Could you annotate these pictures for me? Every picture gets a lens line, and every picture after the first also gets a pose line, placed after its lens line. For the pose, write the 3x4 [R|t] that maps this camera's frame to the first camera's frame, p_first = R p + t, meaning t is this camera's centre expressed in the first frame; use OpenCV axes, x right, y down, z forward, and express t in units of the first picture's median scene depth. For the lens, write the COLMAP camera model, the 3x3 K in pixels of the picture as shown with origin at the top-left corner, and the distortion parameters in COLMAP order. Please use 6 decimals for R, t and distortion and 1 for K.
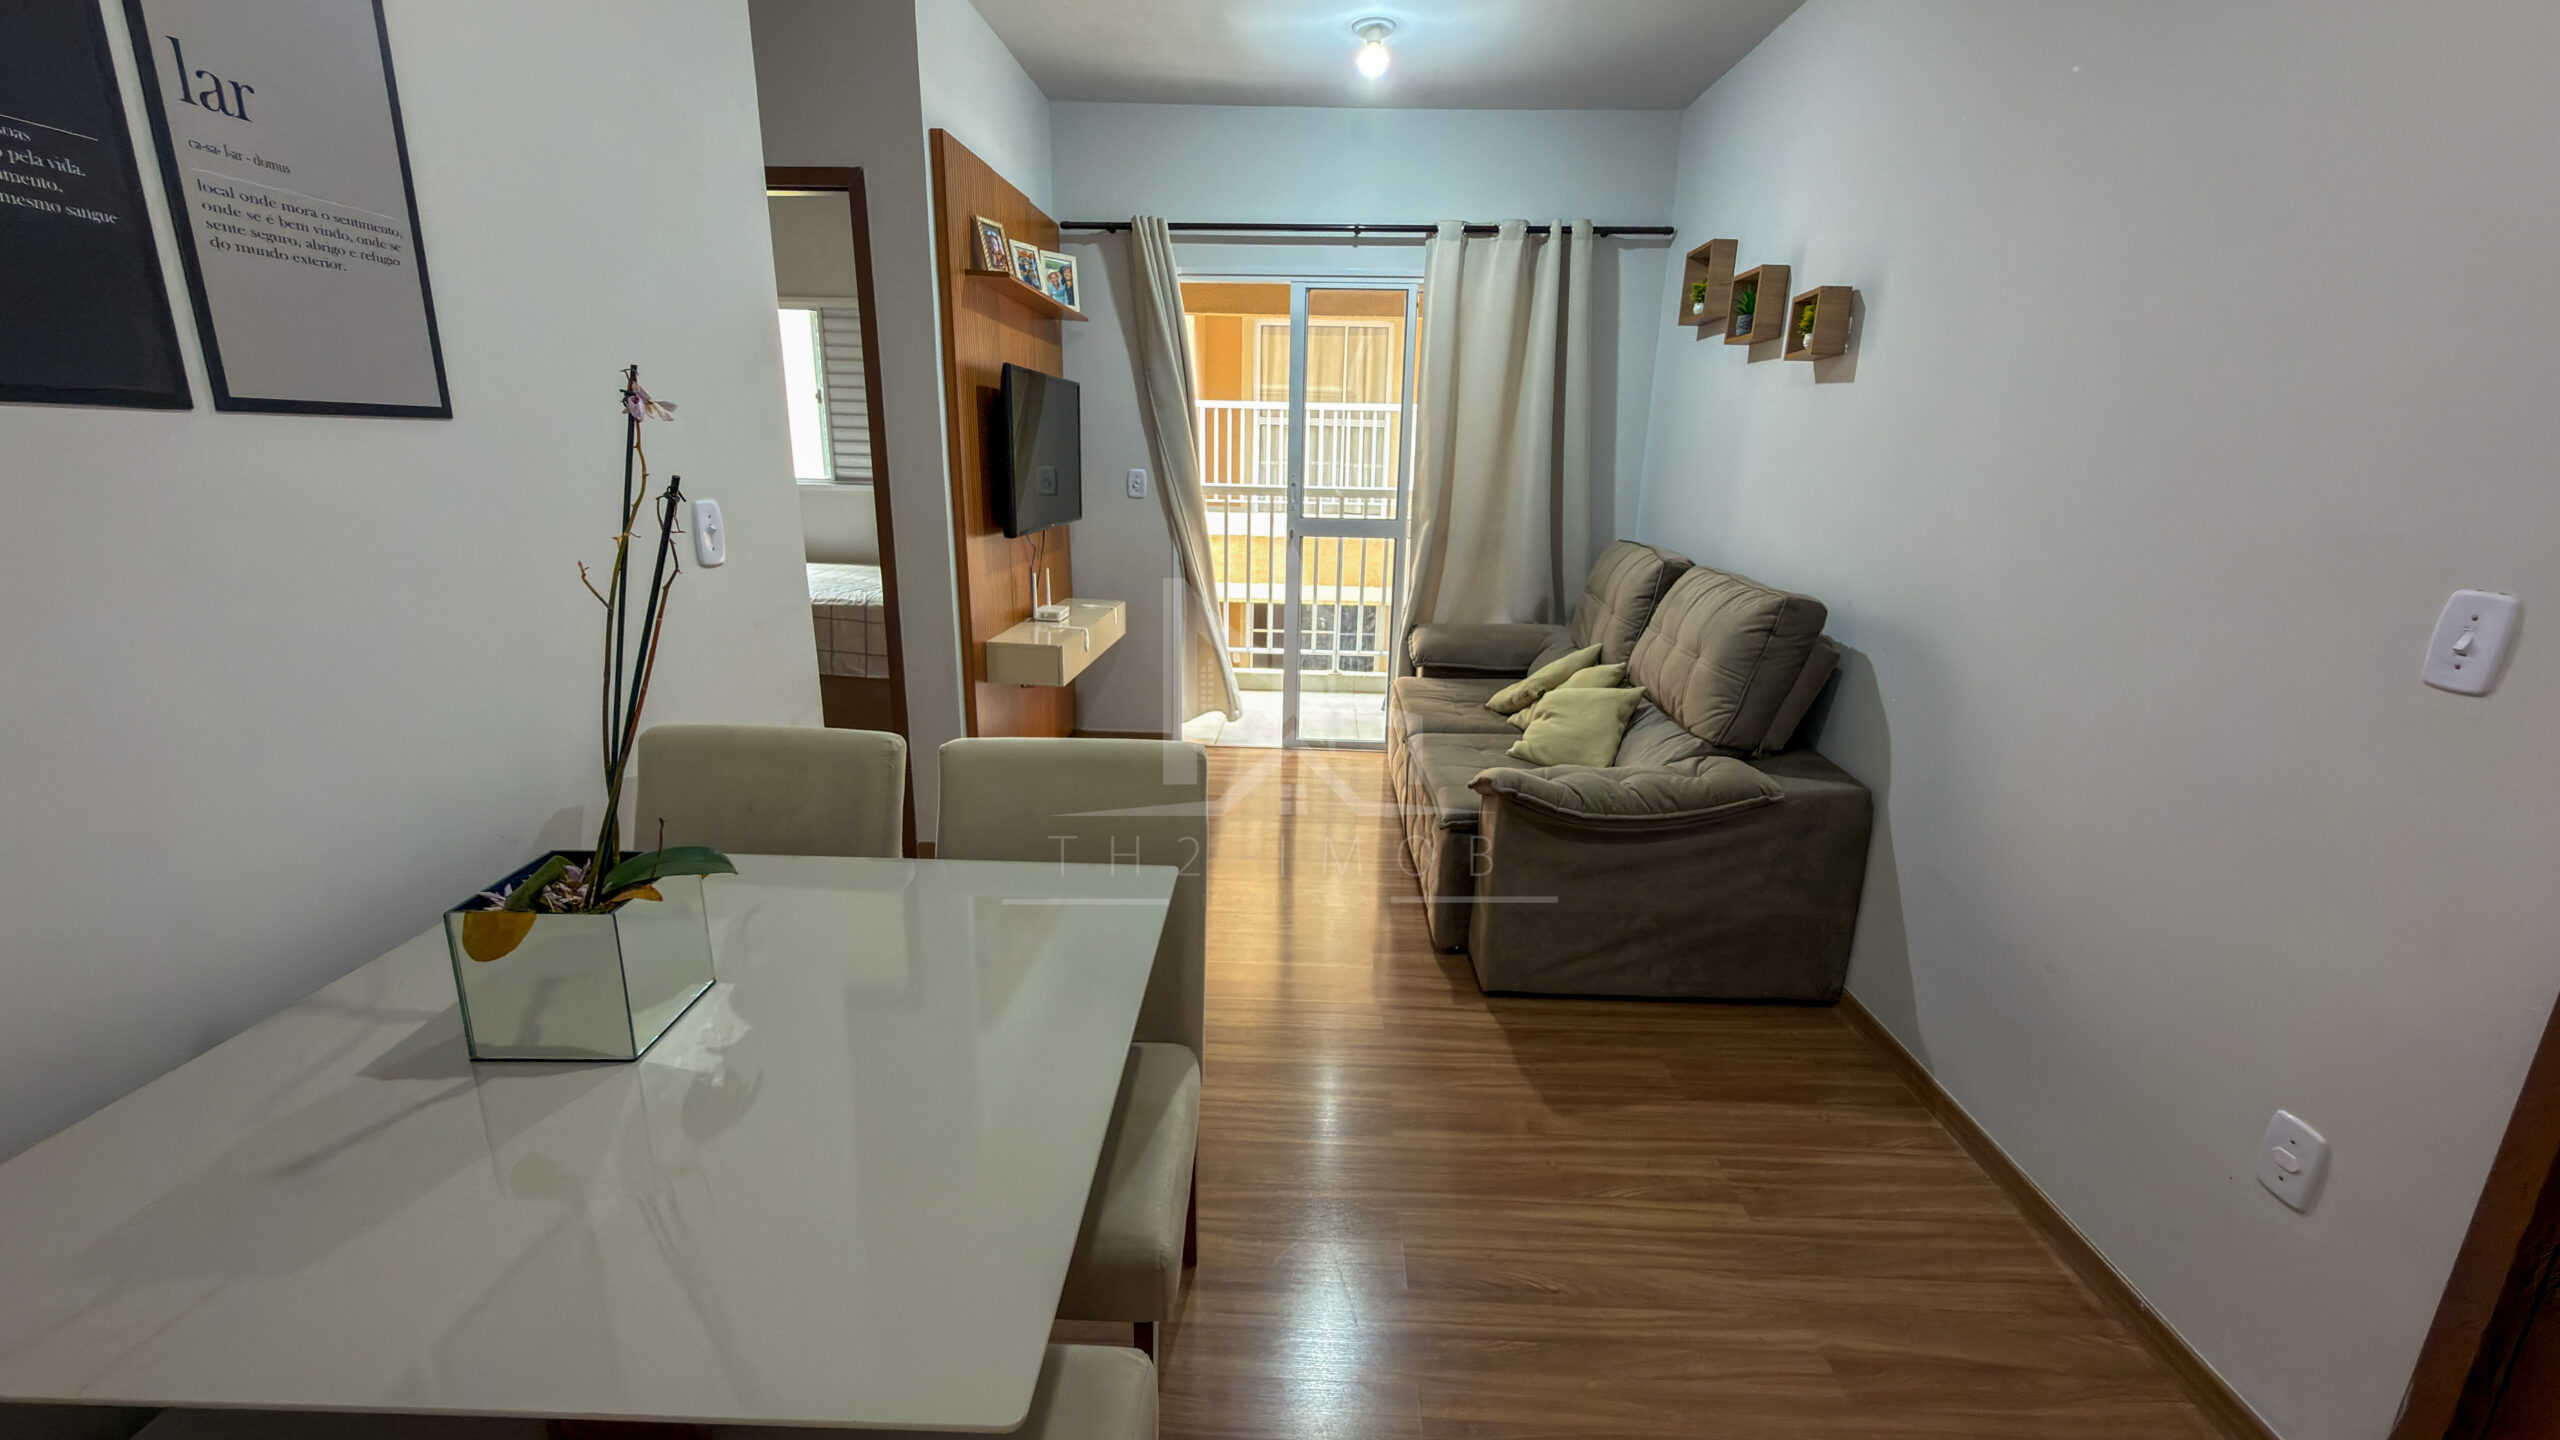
lens RADIAL K [[1014.0, 0, 1280.0], [0, 1014.0, 720.0], [0, 0, 1]] dist [-0.000765, -0.000140]
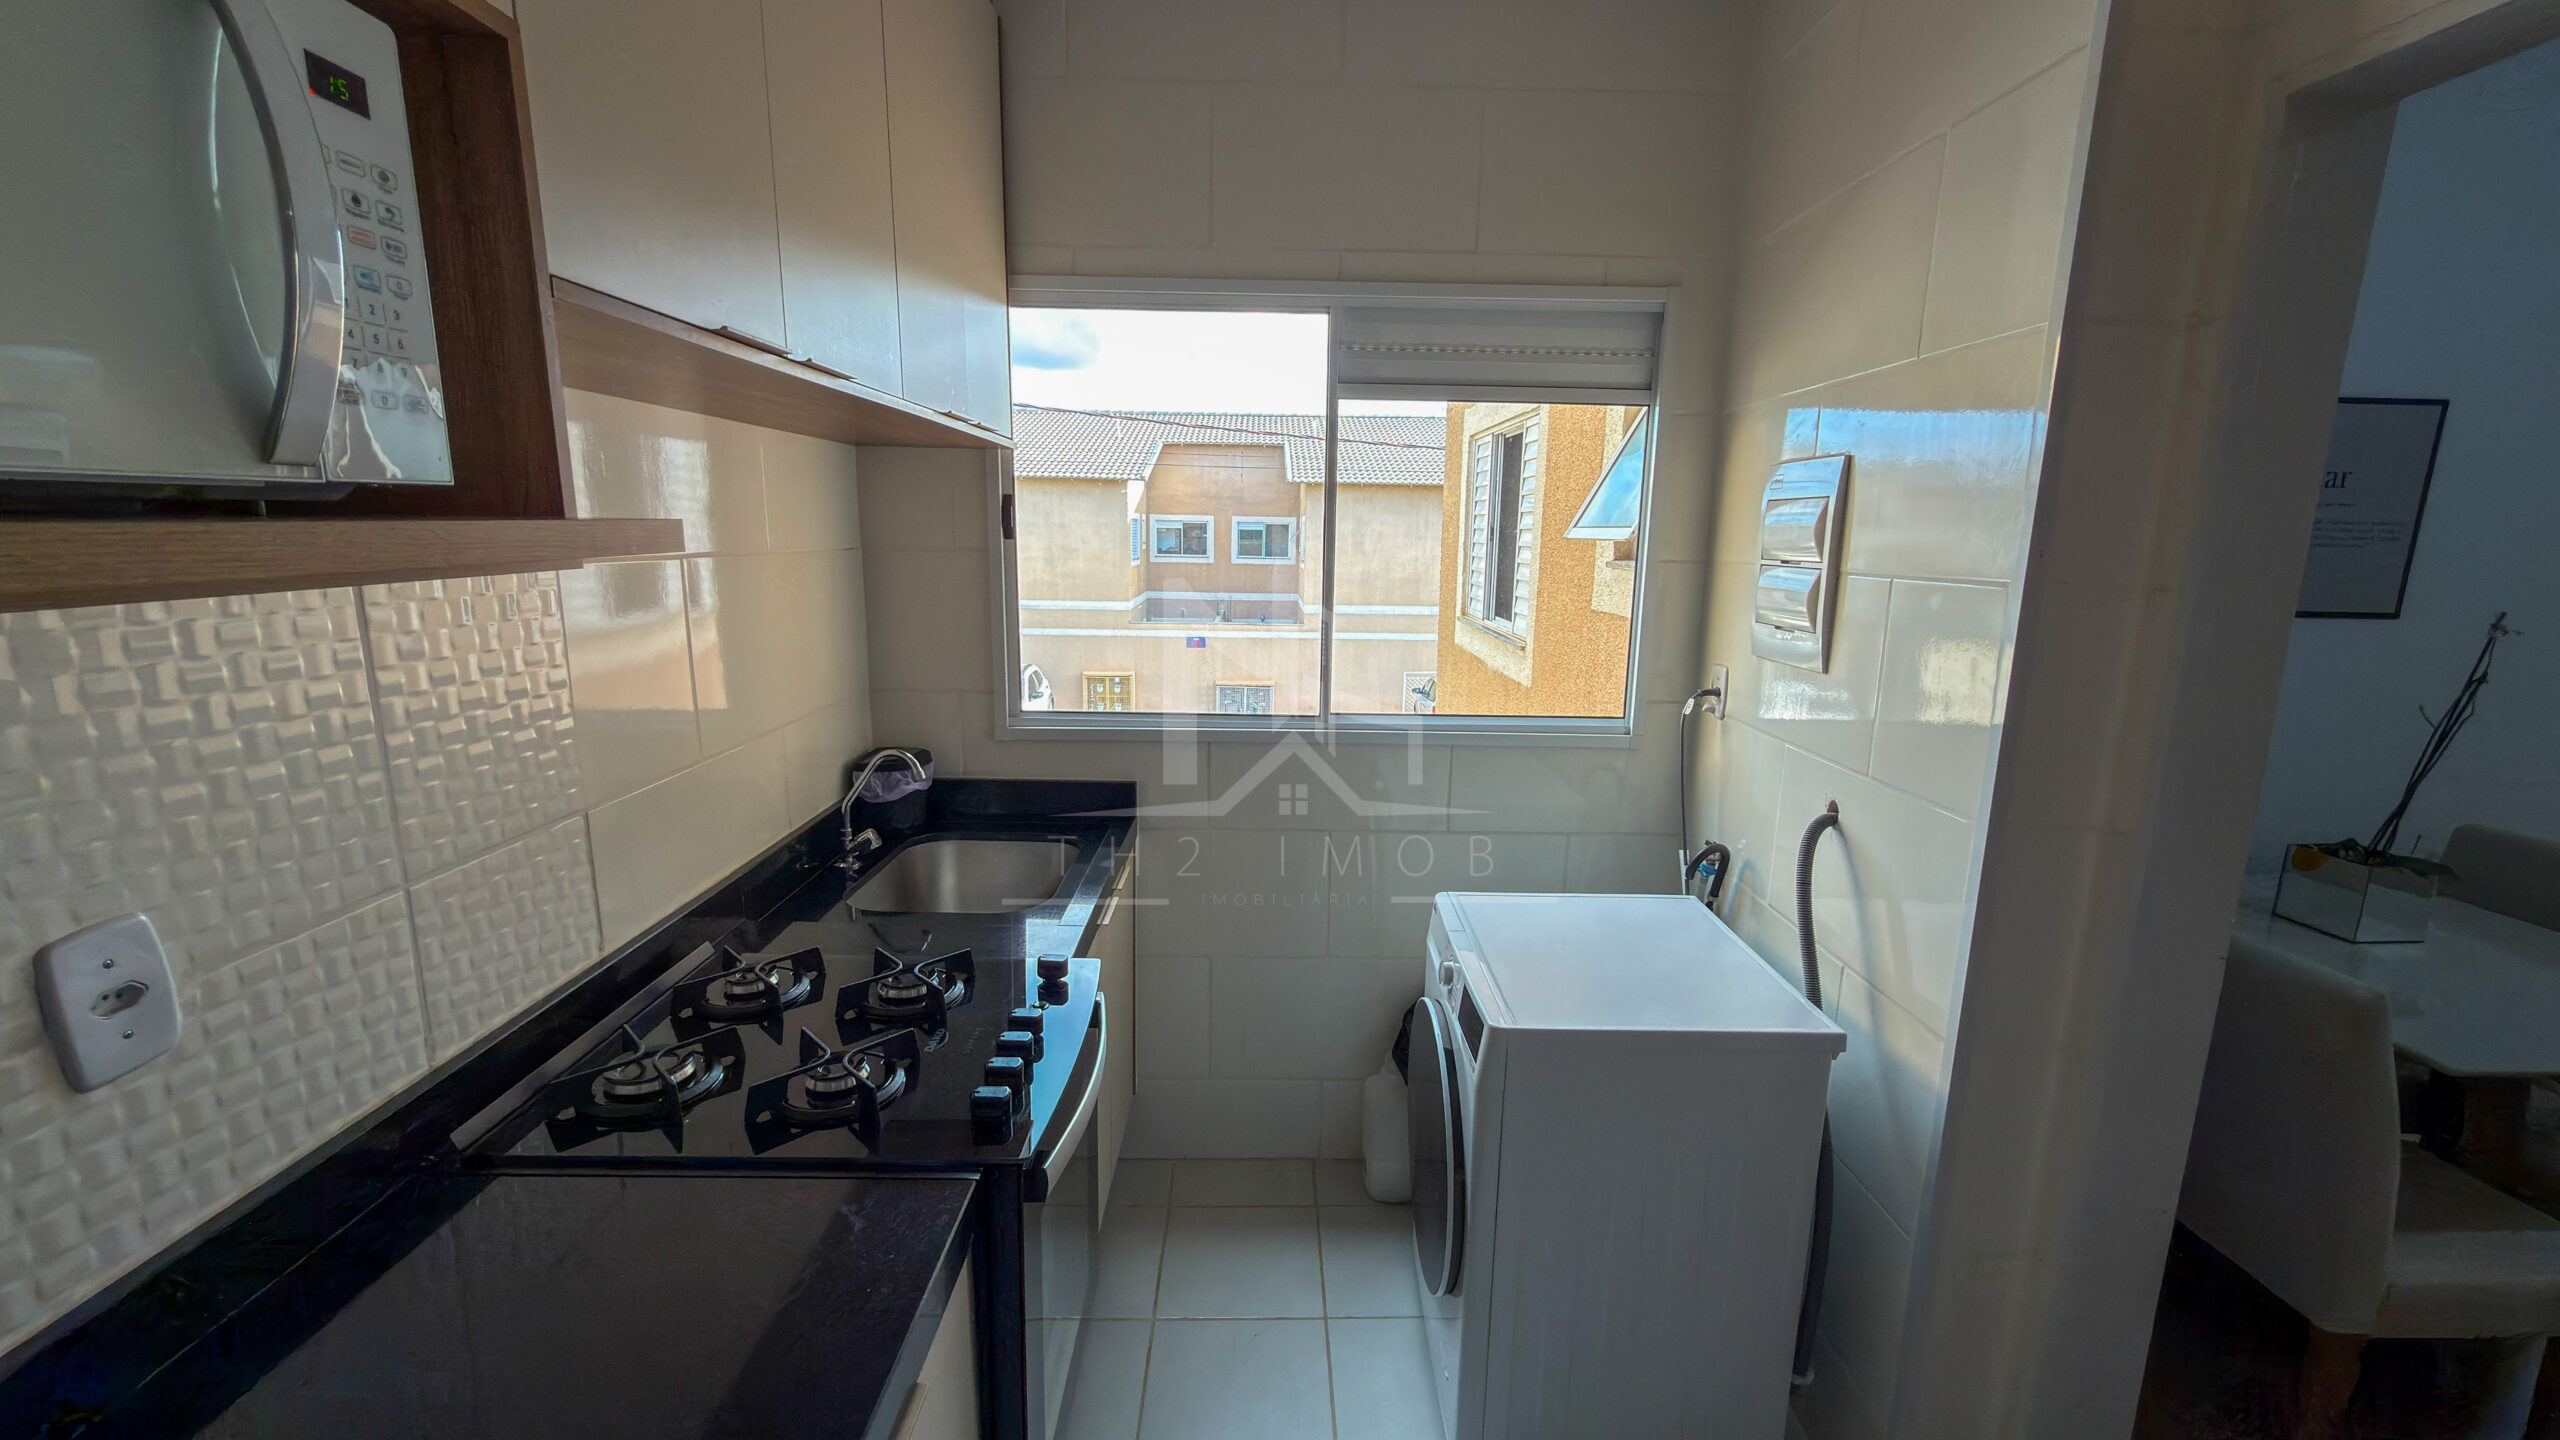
lens RADIAL K [[1020.0, 0, 1283.1], [0, 1020.0, 717.7], [0, 0, 1]] dist [-0.001263, -0.000271]
pose [[0.051602, 0.162432, -0.985370, 0.485505], [-0.273332, 0.951306, 0.142503, 0.082390], [0.960535, 0.261980, 0.093487, -0.558616]]
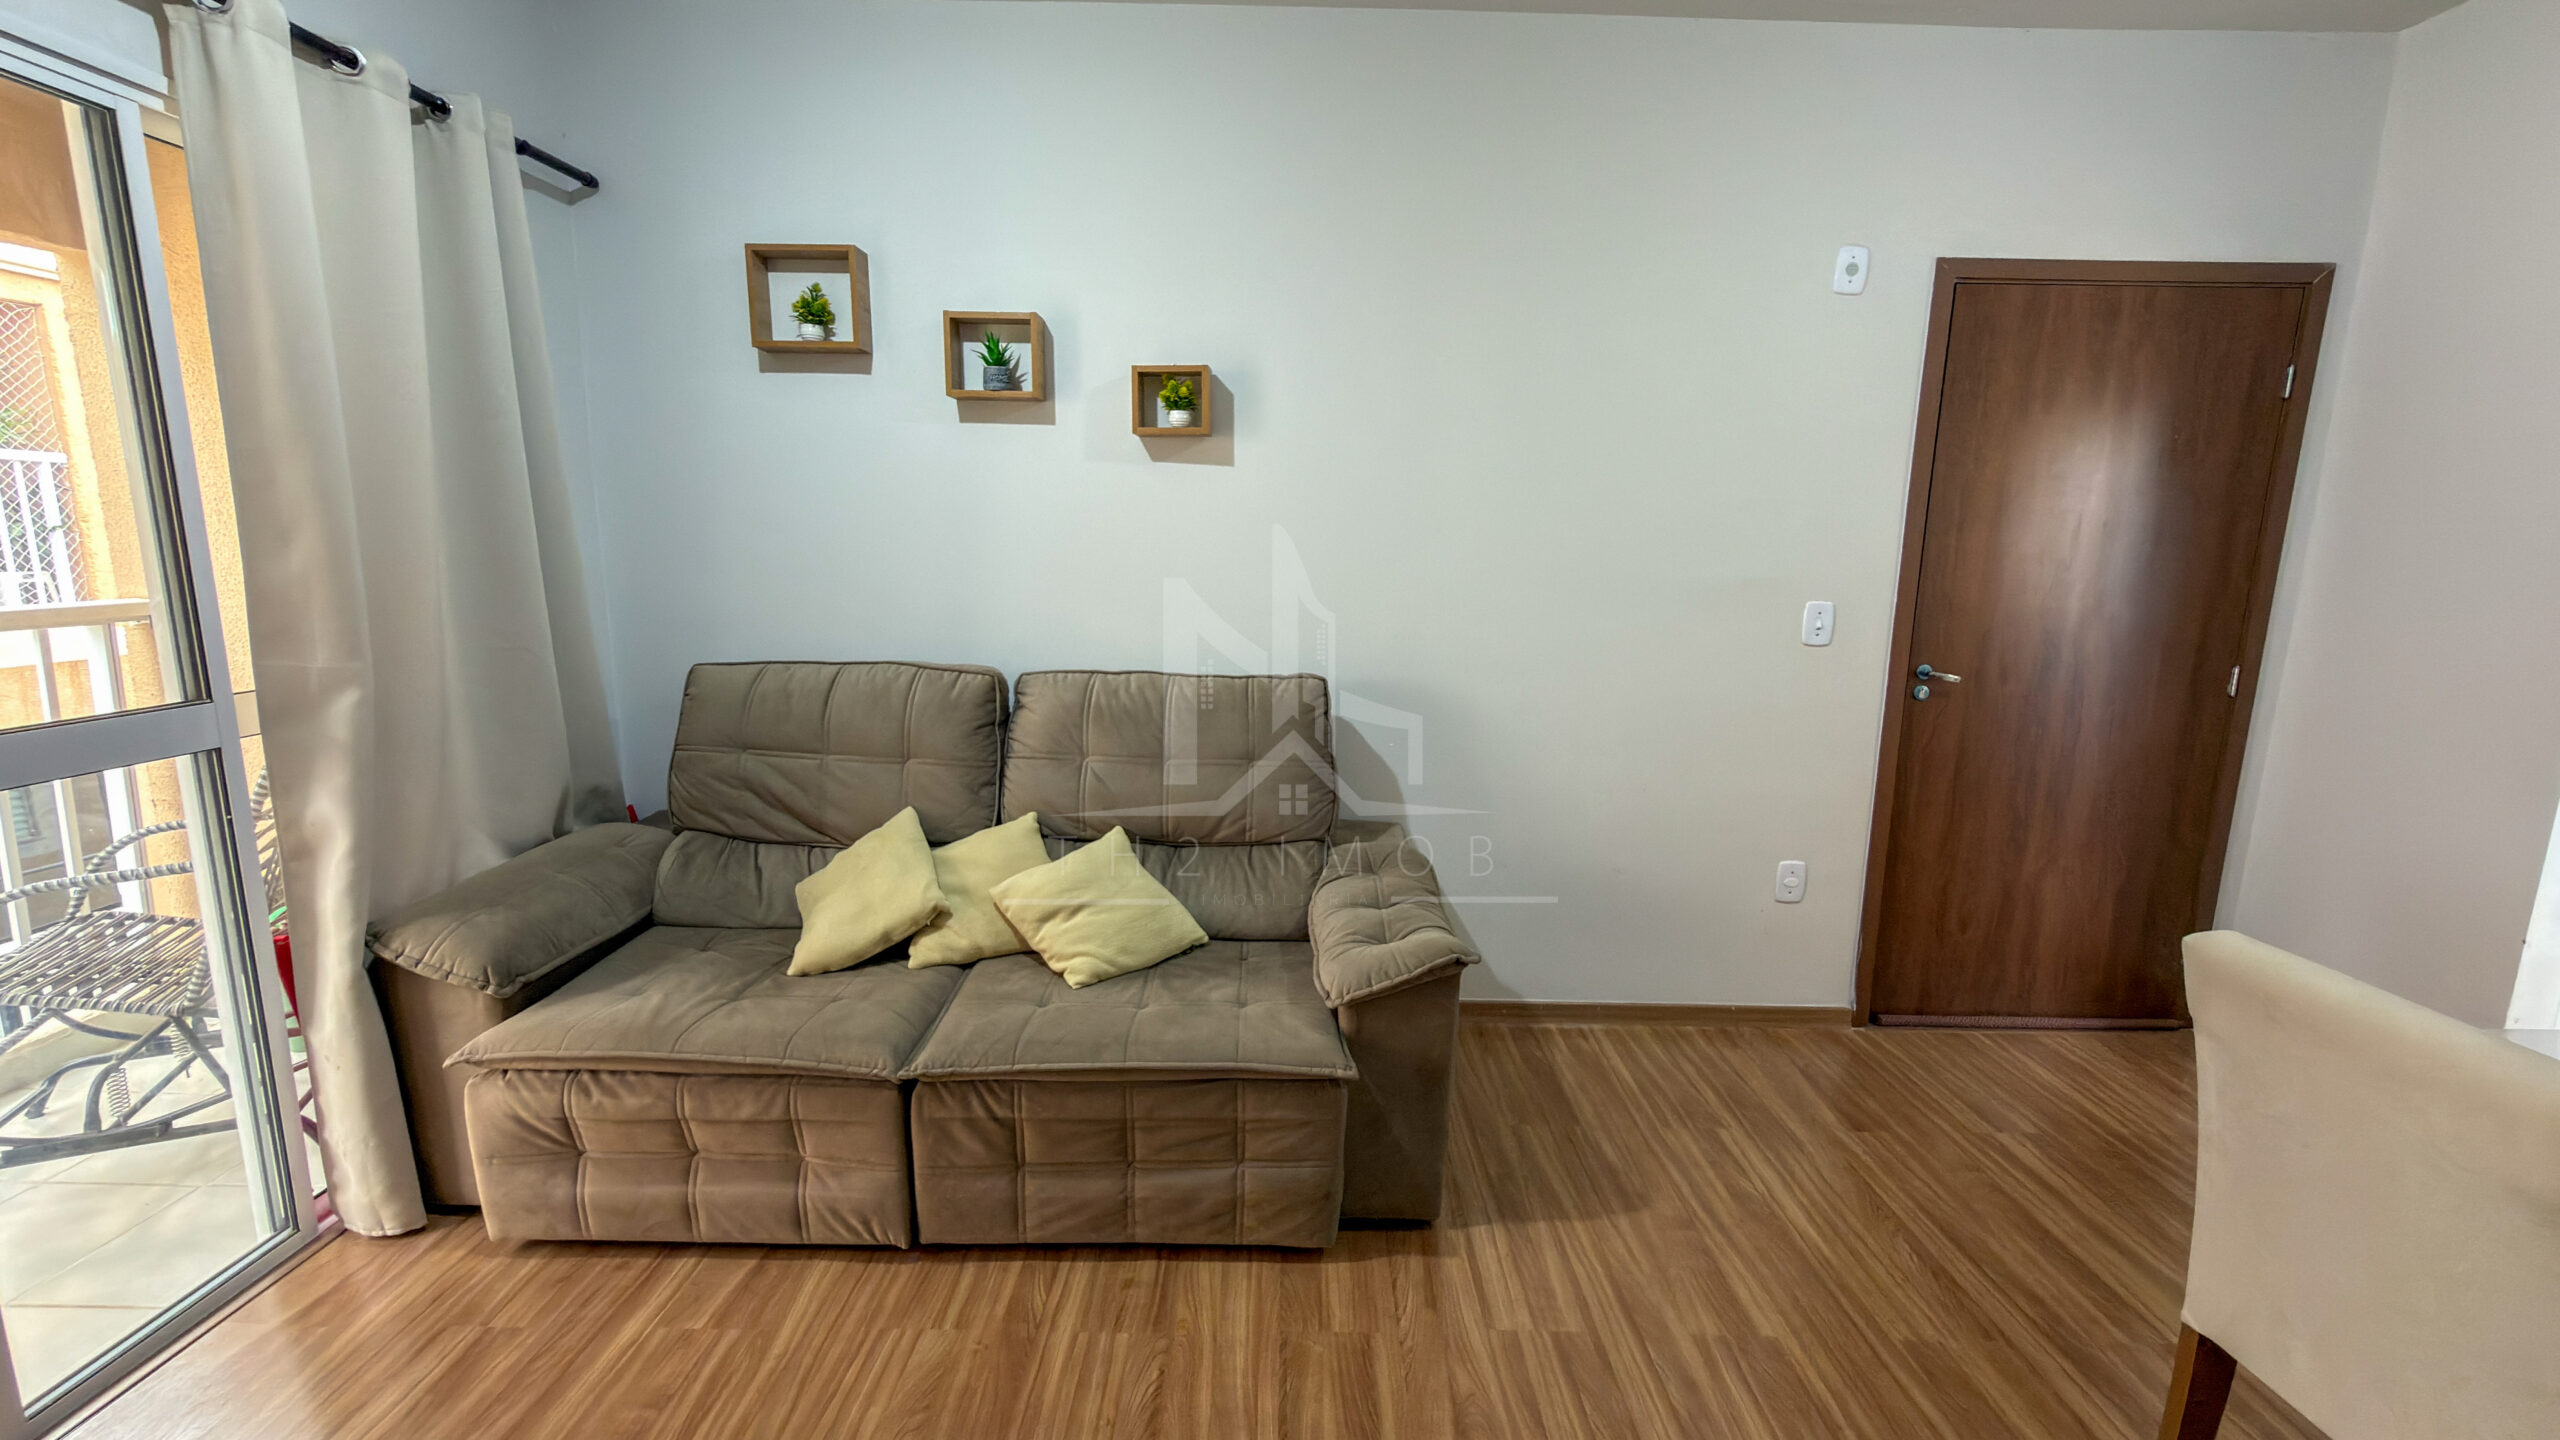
lens RADIAL K [[1014.0, 0, 1280.0], [0, 1014.0, 720.0], [0, 0, 1]] dist [-0.000765, -0.000140]
pose [[-0.030330, -0.195826, 0.980169, -0.552312], [0.242884, 0.949785, 0.197272, -0.320788], [-0.969581, 0.244051, 0.018756, 1.135668]]
